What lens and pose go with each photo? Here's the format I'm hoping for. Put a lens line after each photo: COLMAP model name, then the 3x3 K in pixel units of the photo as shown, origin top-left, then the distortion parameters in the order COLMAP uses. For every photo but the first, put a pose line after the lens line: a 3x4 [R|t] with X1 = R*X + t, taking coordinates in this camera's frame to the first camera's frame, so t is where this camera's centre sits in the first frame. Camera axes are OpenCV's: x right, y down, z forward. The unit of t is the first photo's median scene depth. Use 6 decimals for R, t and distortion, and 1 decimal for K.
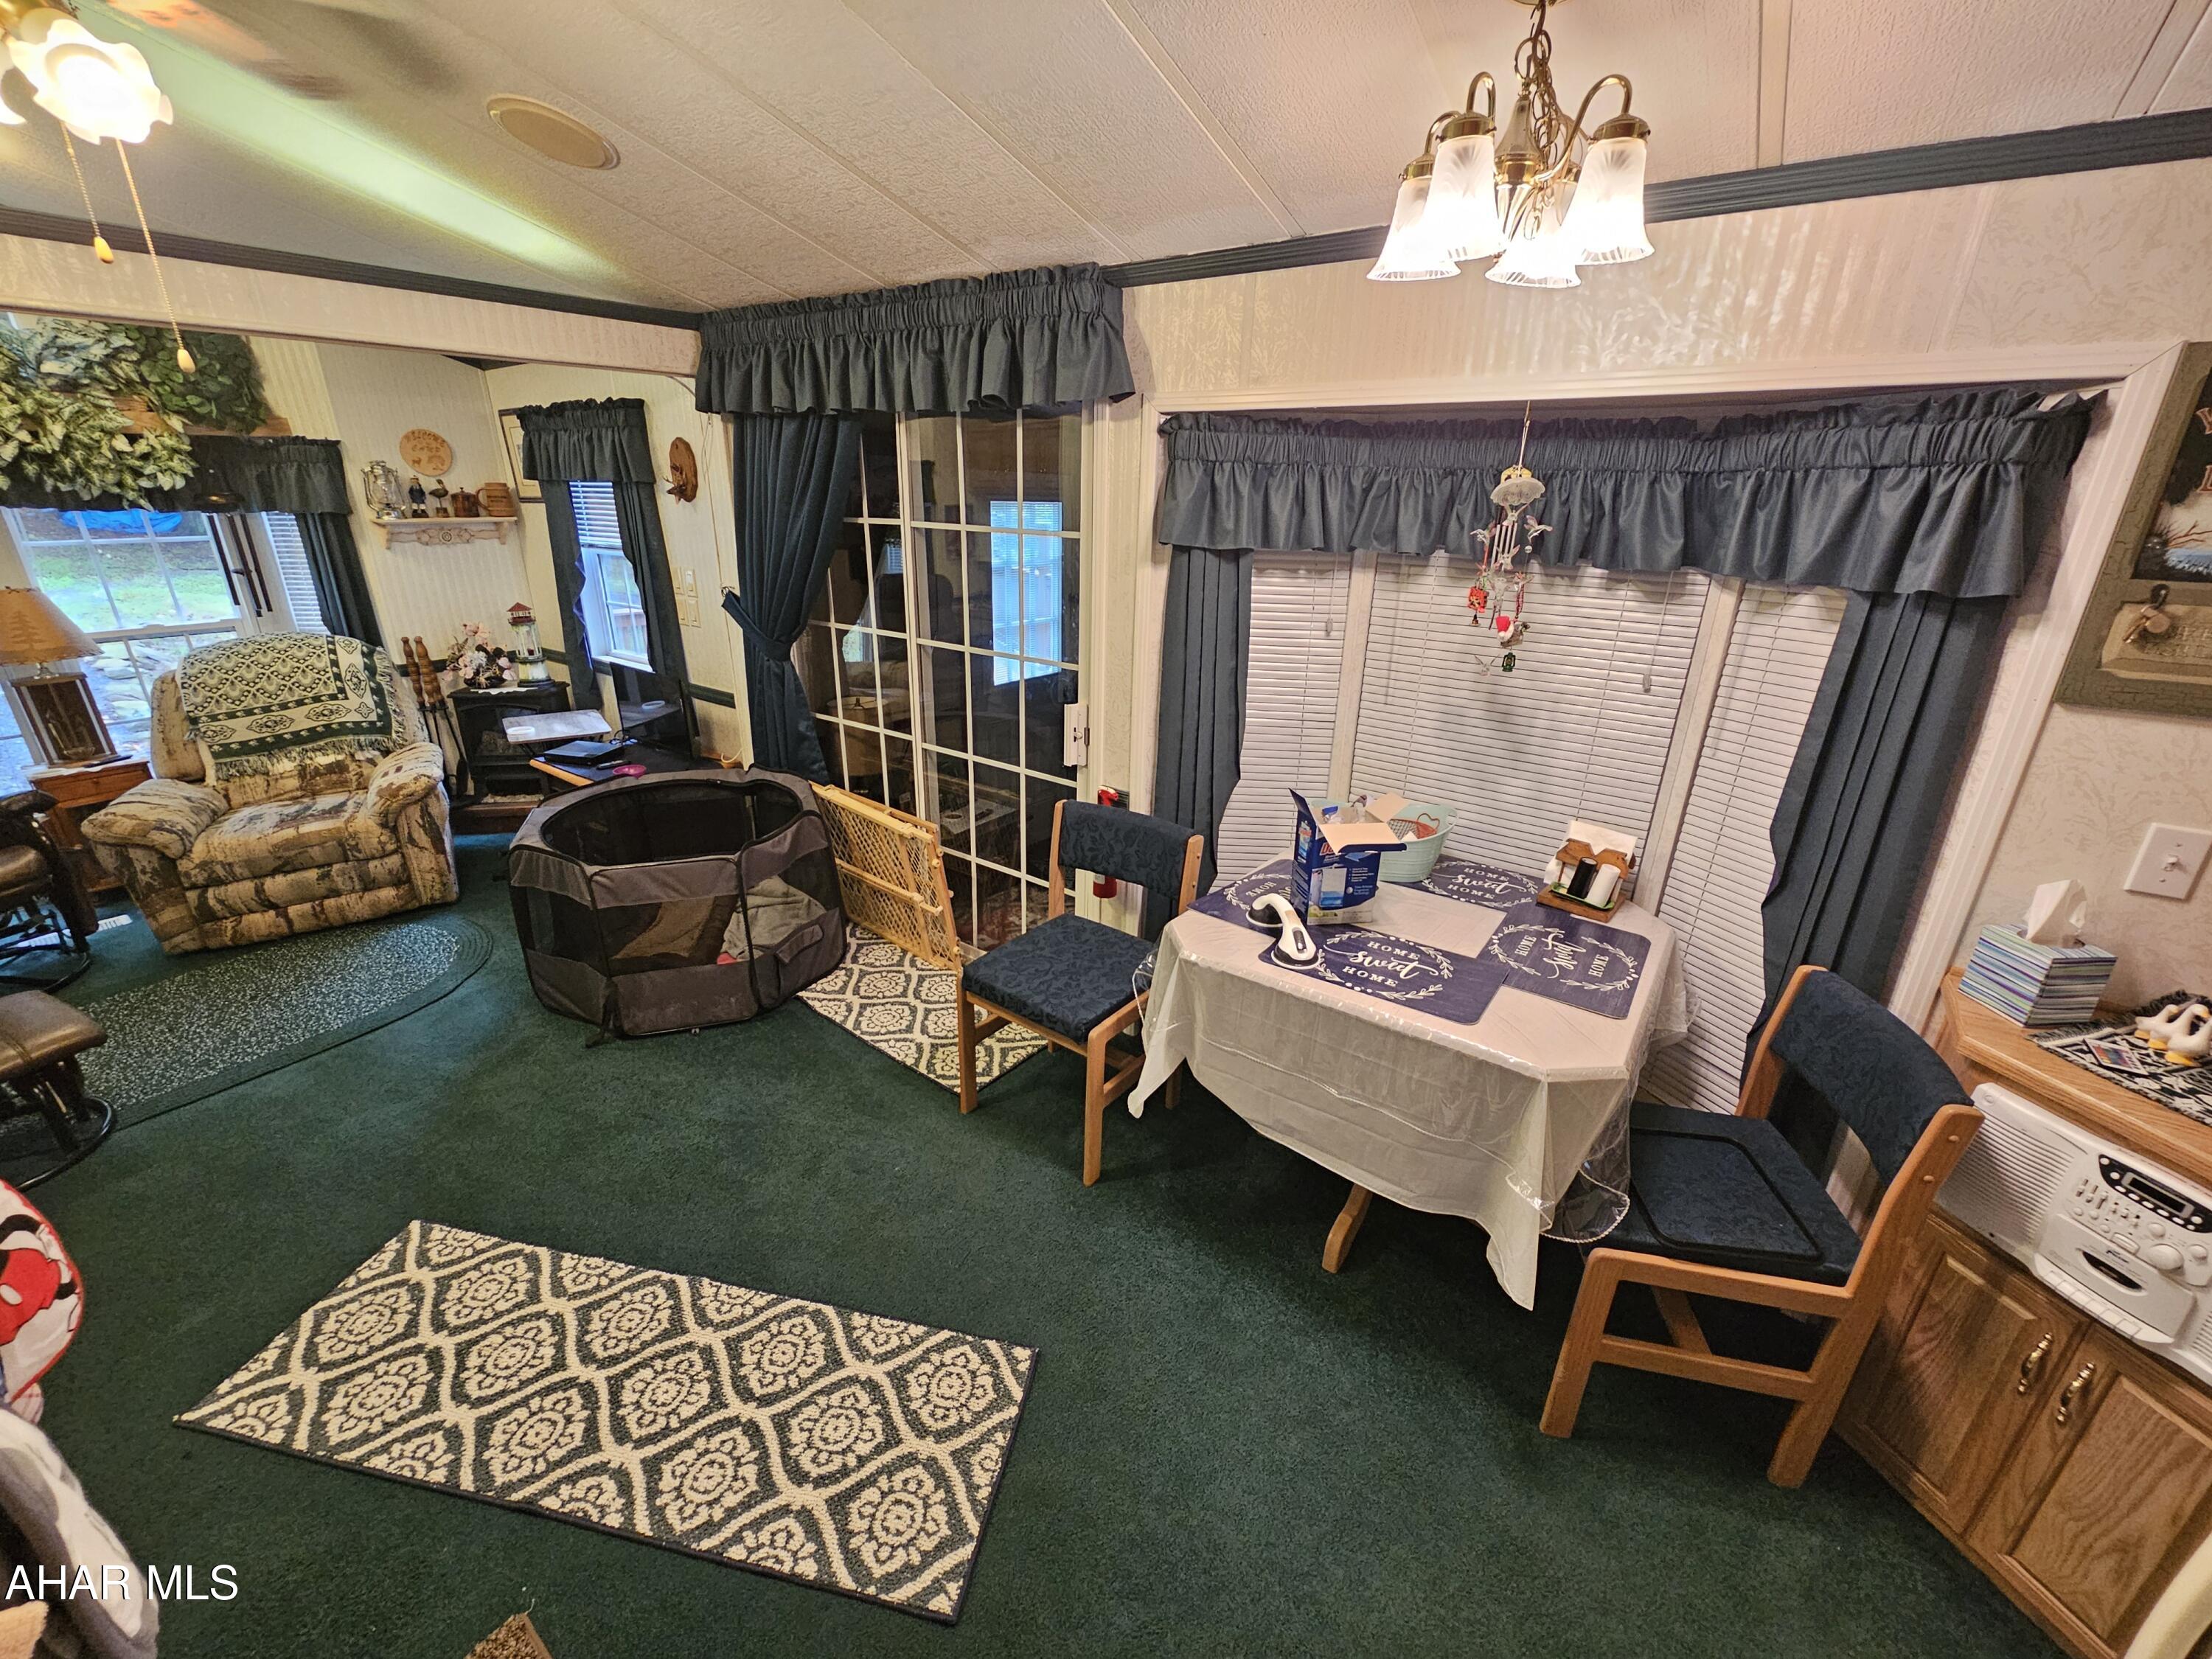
lens RADIAL K [[907.3, 0, 1092.2], [0, 907.3, 837.1], [0, 0, 1]] dist [-0.002522, 0.000772]
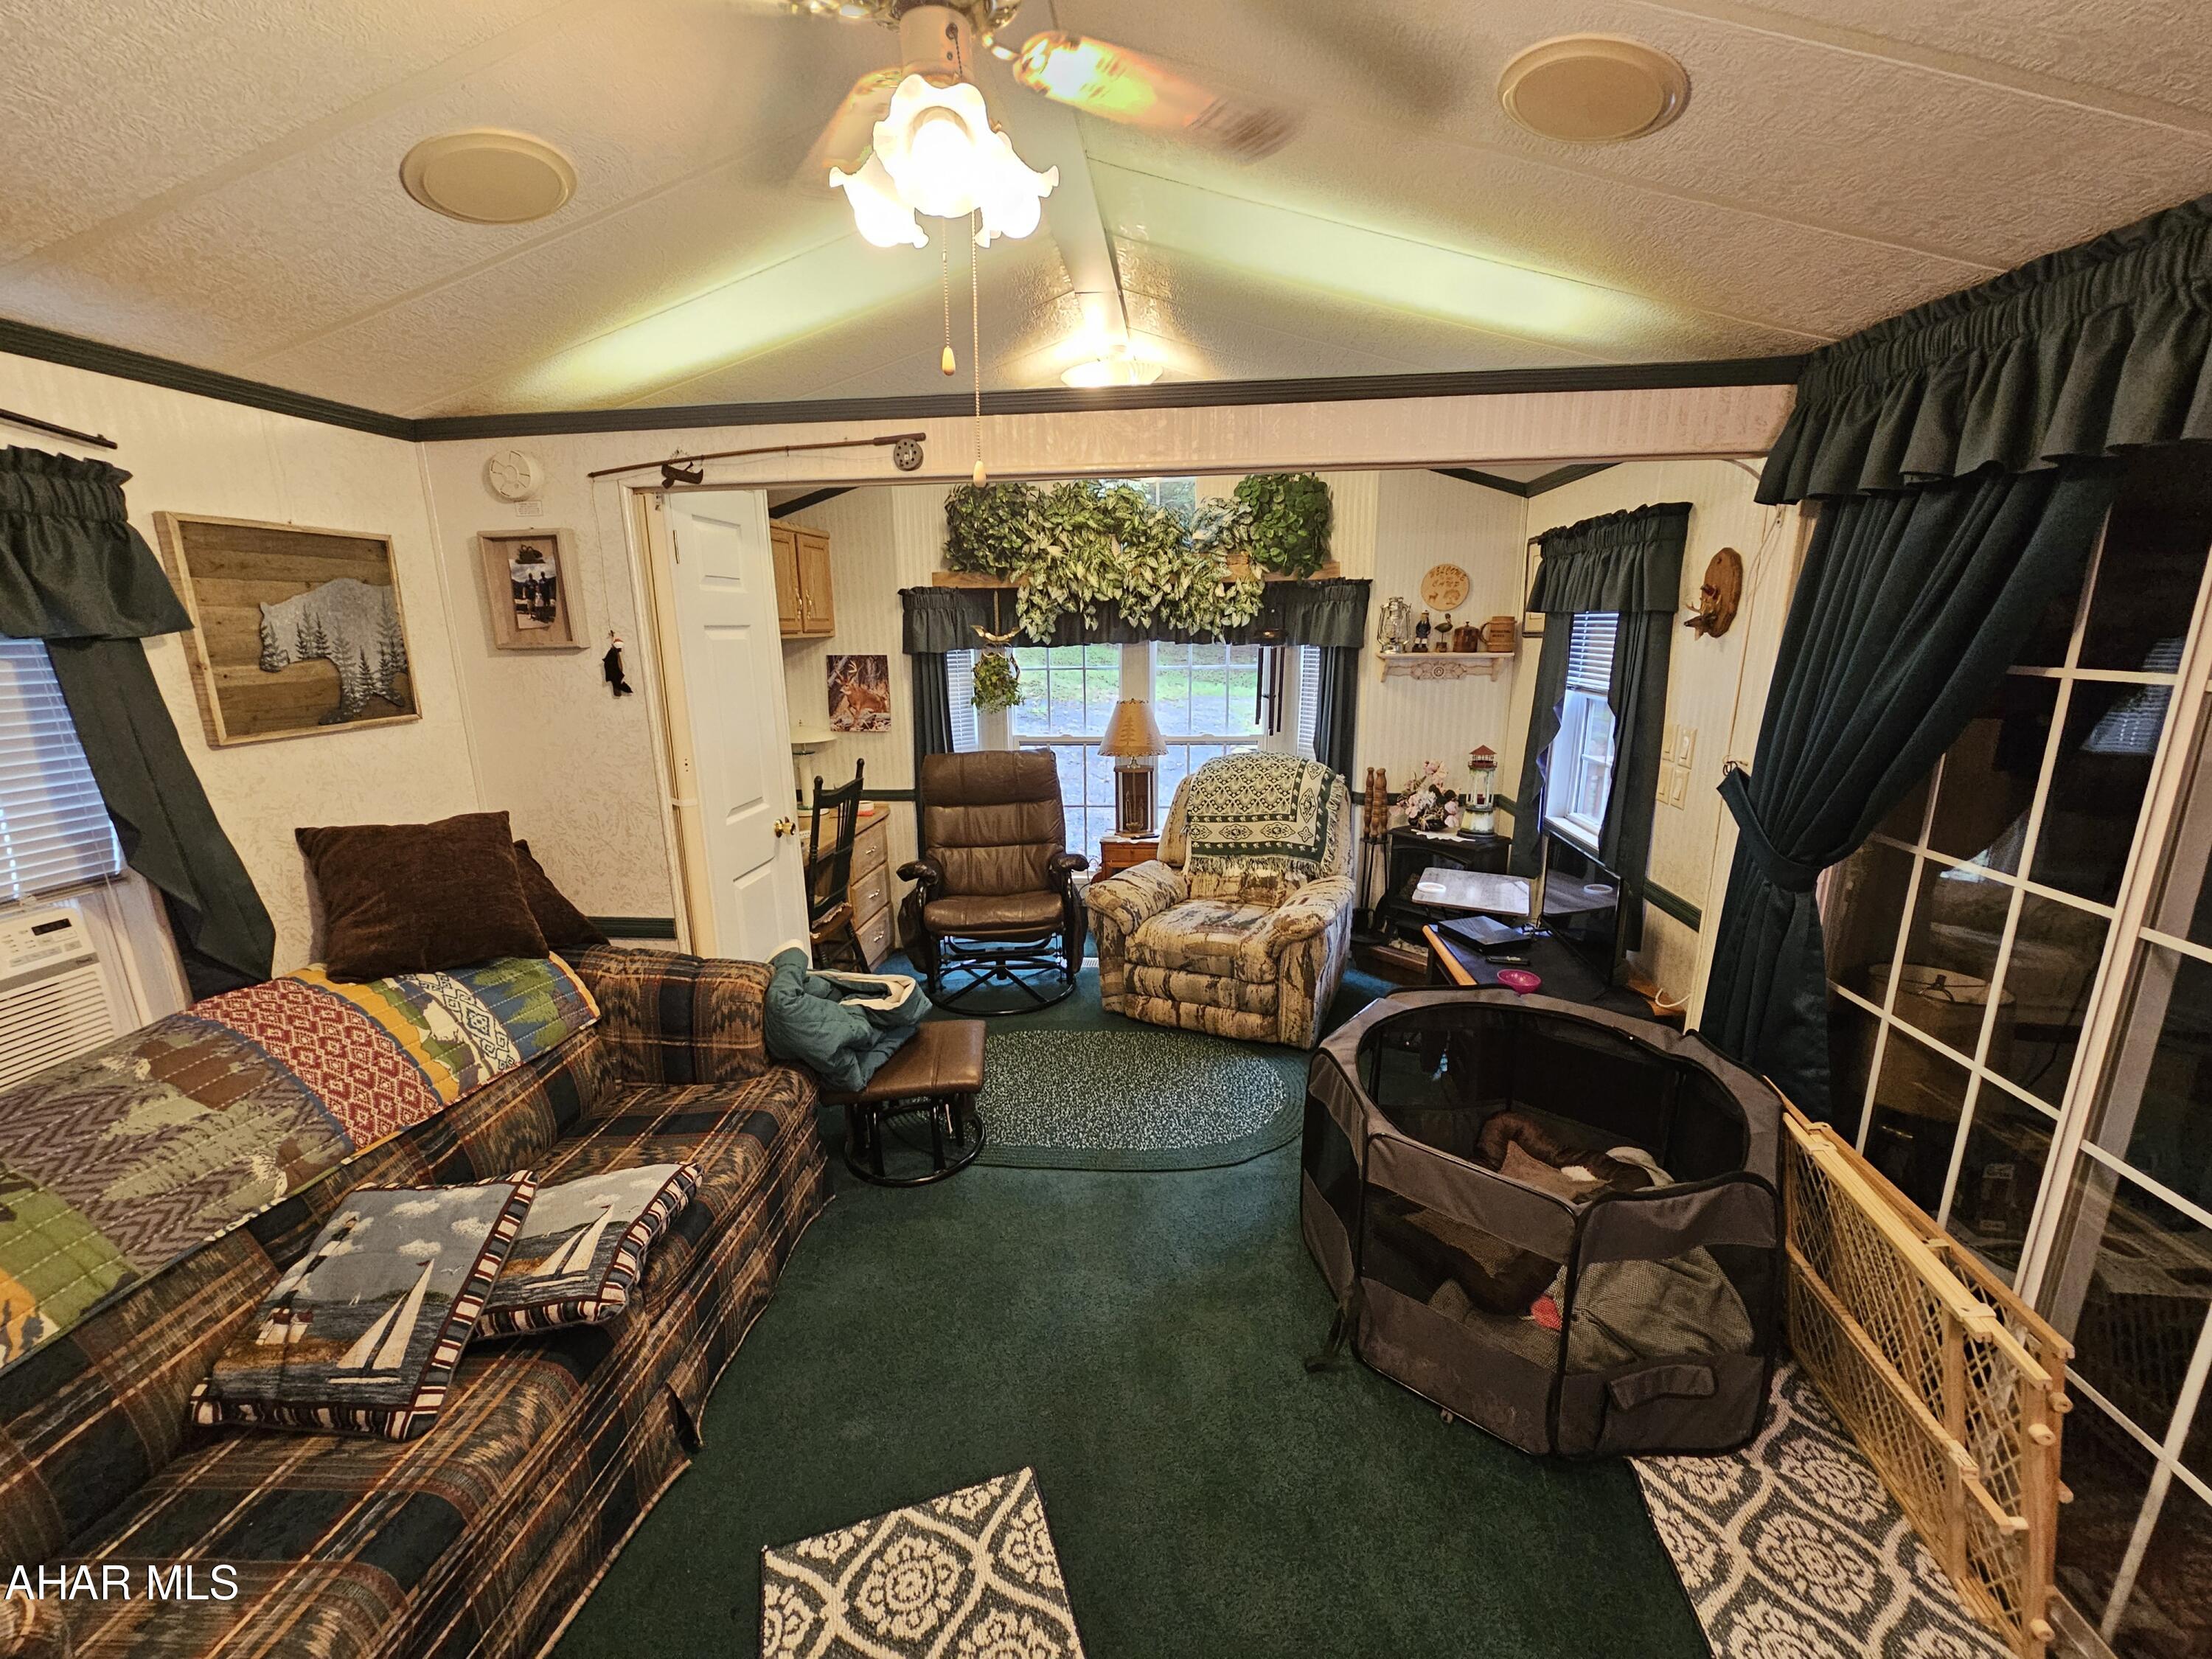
lens RADIAL K [[907.3, 0, 1091.9], [0, 907.3, 830.3], [0, 0, 1]] dist [-0.002522, 0.000772]
pose [[0.505608, 0.179173, -0.843954, -0.080079], [-0.297576, 0.954388, 0.024342, -0.111542], [0.809820, 0.238833, 0.535864, 0.299813]]
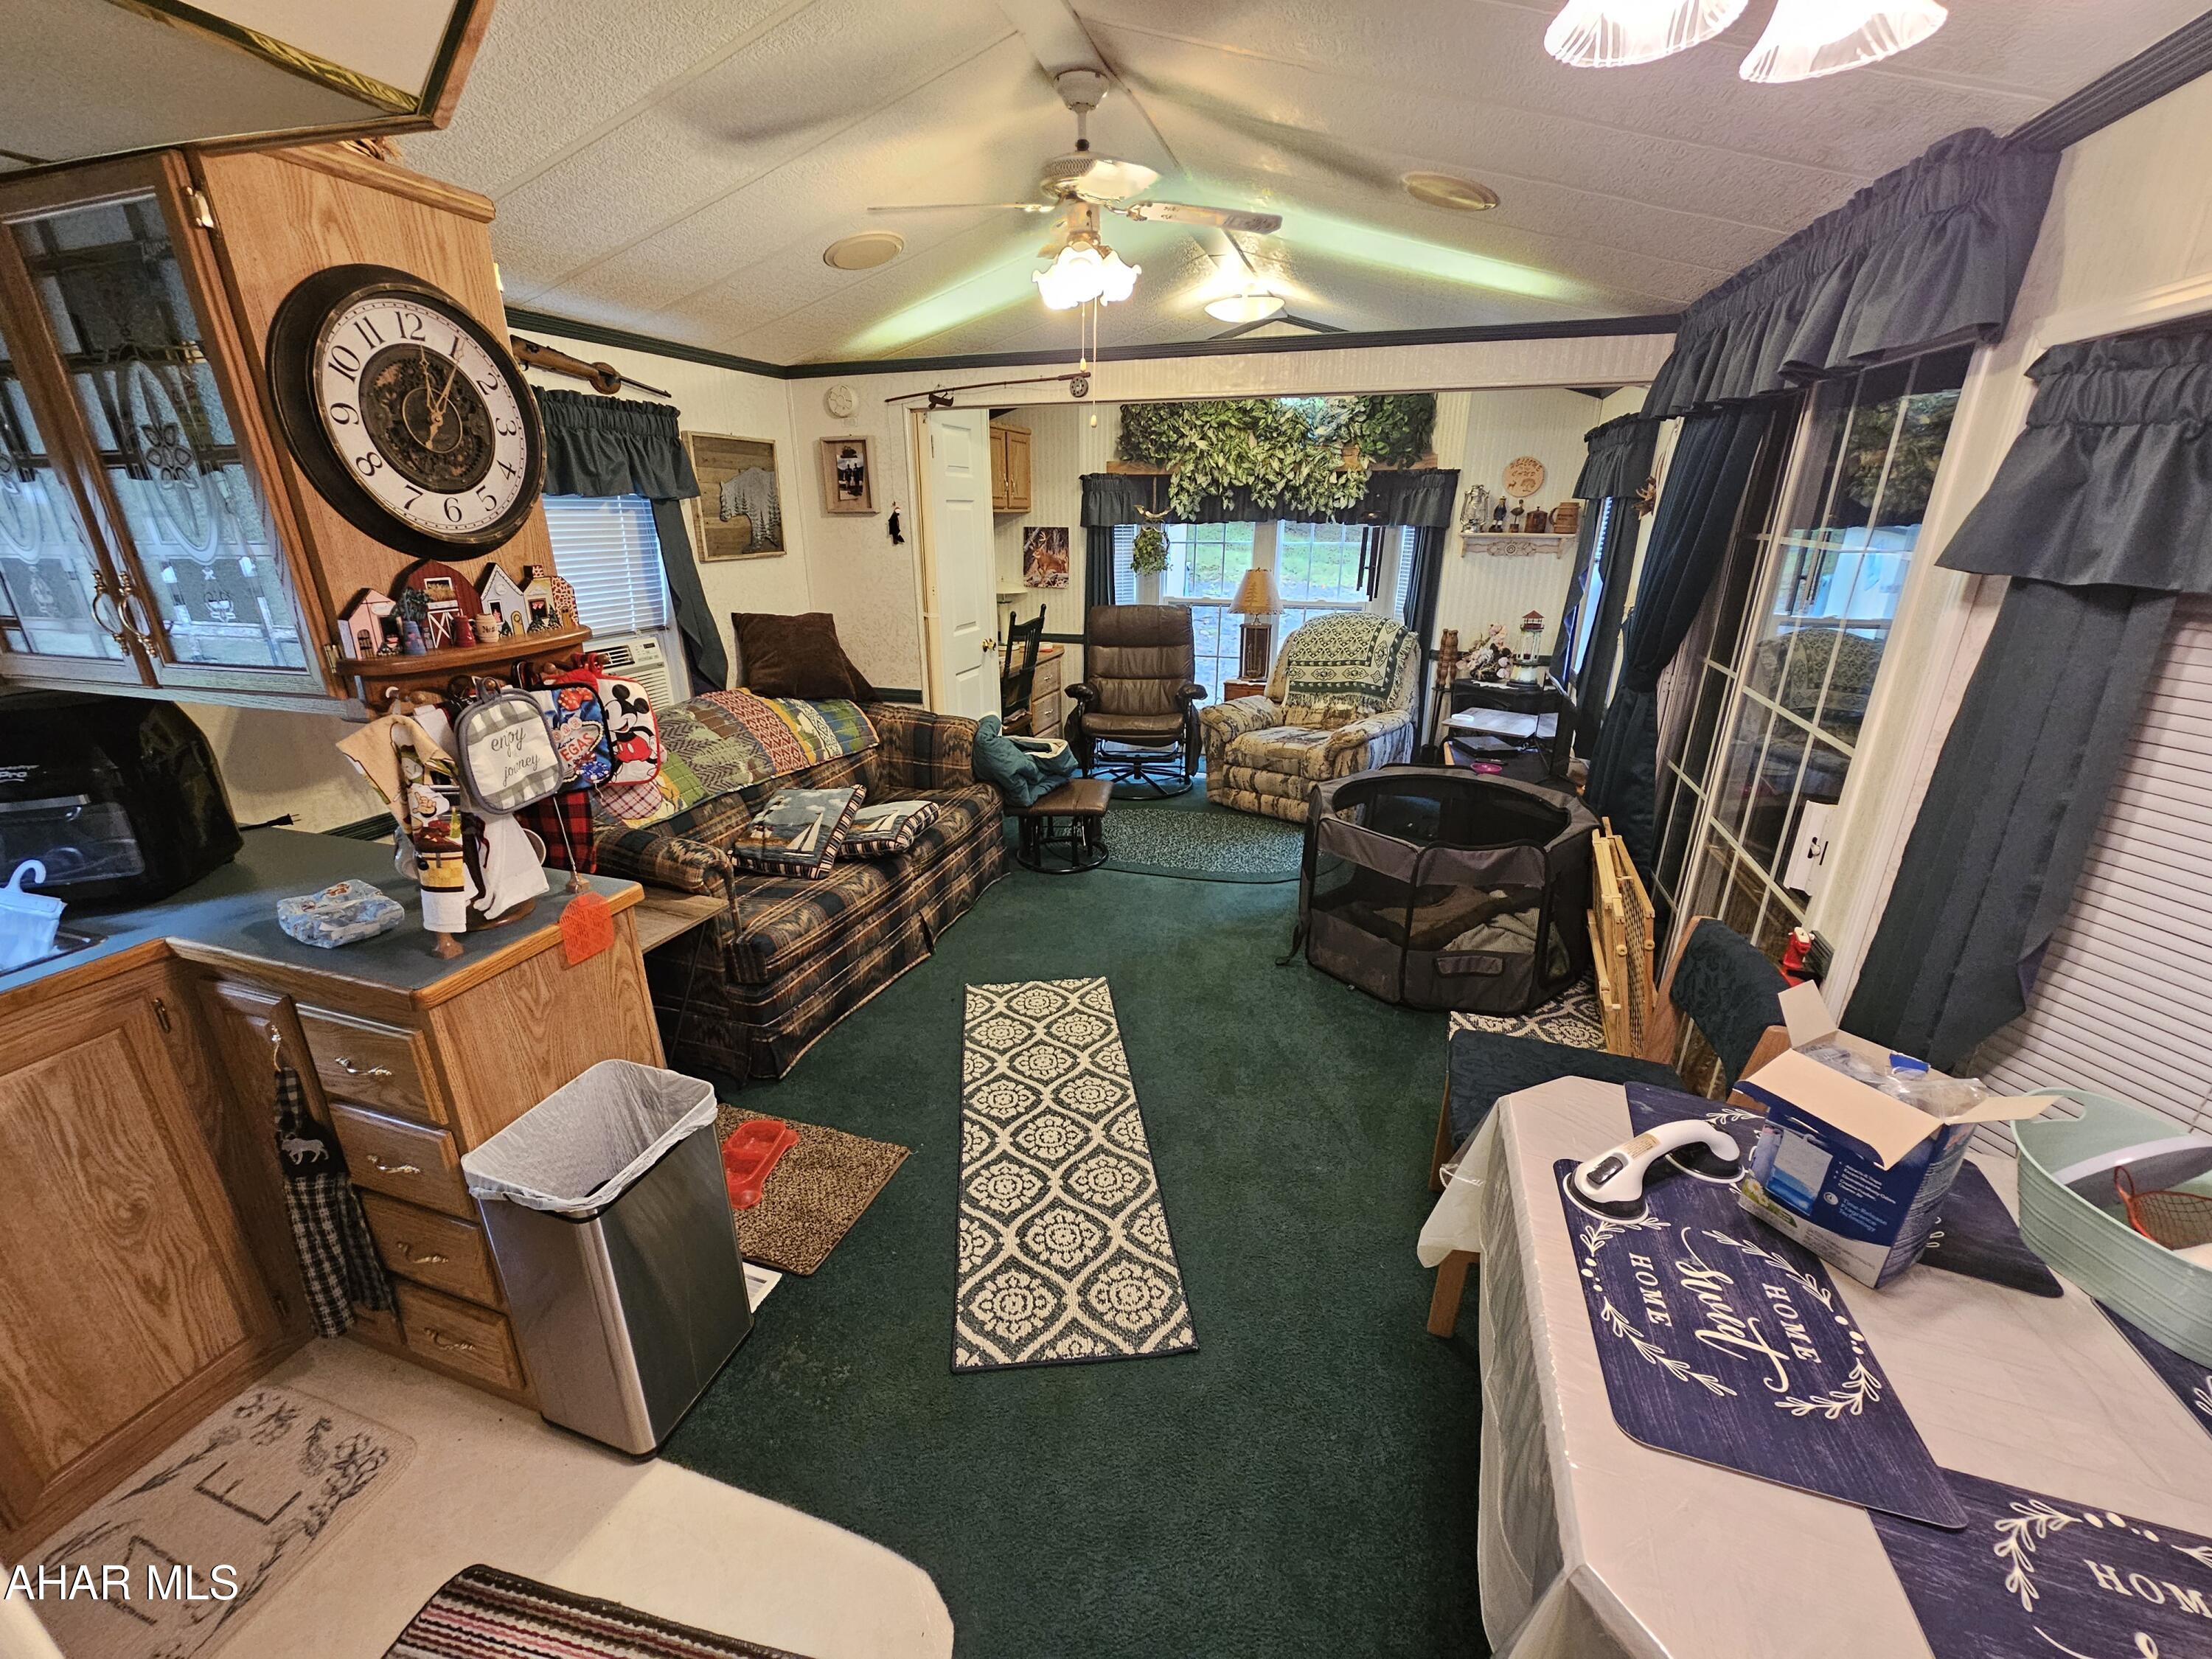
lens RADIAL K [[907.3, 0, 1087.9], [0, 907.3, 835.6], [0, 0, 1]] dist [-0.002522, 0.000772]
pose [[0.309082, 0.313950, -0.897721, 0.345395], [-0.343969, 0.916942, 0.202244, -0.059254], [0.886653, 0.246279, 0.391399, 0.208690]]
